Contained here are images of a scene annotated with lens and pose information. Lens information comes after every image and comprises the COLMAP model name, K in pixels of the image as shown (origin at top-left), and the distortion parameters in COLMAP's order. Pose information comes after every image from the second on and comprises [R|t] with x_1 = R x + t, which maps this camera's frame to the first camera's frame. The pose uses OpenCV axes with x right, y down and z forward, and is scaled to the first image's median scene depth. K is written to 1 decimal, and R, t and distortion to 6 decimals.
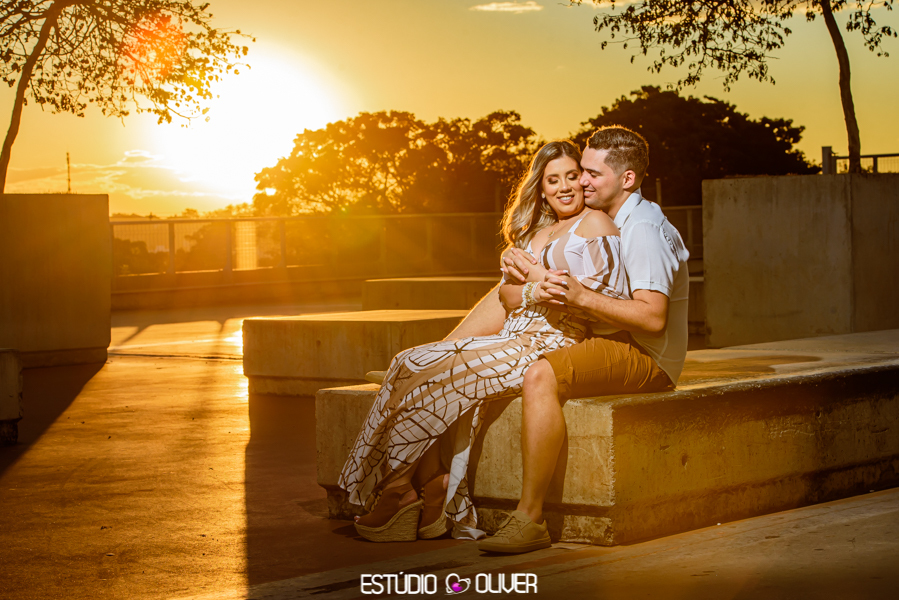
lens RADIAL K [[2312.5, 0, 449.5], [0, 2312.5, 300.0], [0, 0, 1]] dist [0.073480, -0.649492]
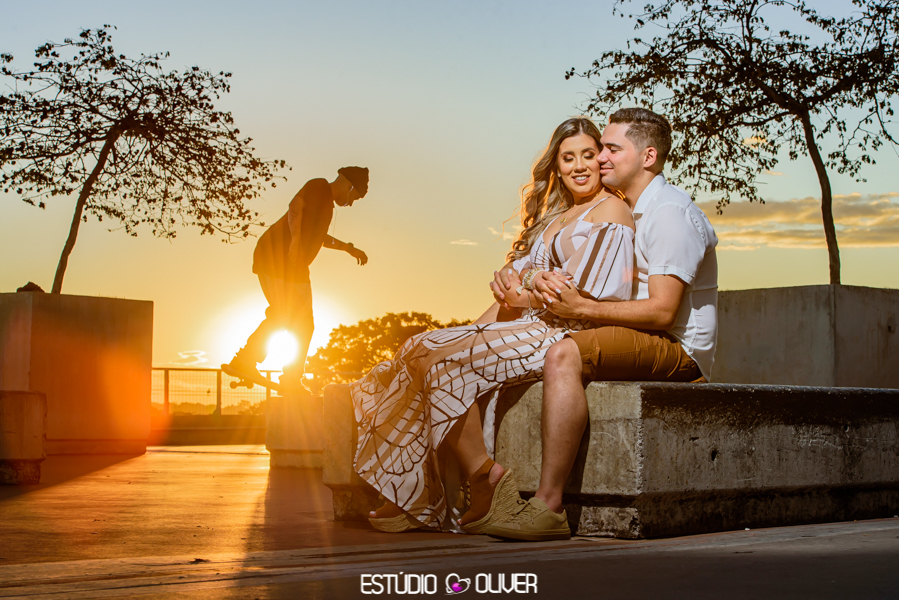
lens RADIAL K [[1868.7, 0, 449.5], [0, 1868.7, 300.0], [0, 0, 1]] dist [-0.063125, -0.343970]
pose [[0.999615, 0.027115, -0.005889, -0.001375], [-0.027579, 0.994271, -0.103265, 0.044961], [0.003055, 0.103388, 0.994636, 0.125220]]
